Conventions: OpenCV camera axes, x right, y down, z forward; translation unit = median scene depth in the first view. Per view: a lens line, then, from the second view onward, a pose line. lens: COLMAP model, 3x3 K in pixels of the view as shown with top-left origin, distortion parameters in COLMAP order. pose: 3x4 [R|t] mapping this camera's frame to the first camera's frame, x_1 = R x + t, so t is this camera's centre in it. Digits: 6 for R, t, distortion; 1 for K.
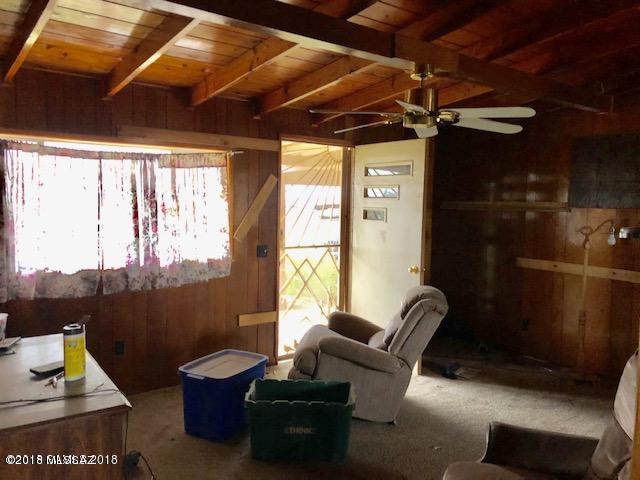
lens RADIAL K [[529.8, 0, 320.0], [0, 529.8, 240.0], [0, 0, 1]] dist [0.089241, -0.140101]
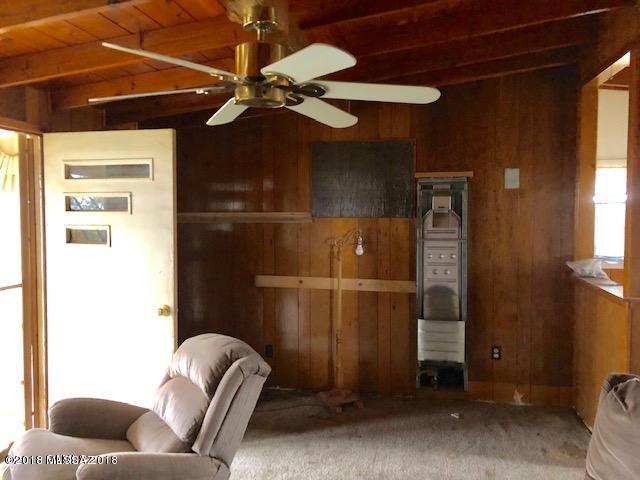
lens RADIAL K [[529.8, 0, 320.0], [0, 529.8, 240.0], [0, 0, 1]] dist [0.089241, -0.140101]
pose [[0.761008, -0.057878, 0.646155, -0.122864], [0.067787, 0.997654, 0.009527, -0.031523], [-0.645191, 0.036551, 0.763147, 0.311984]]
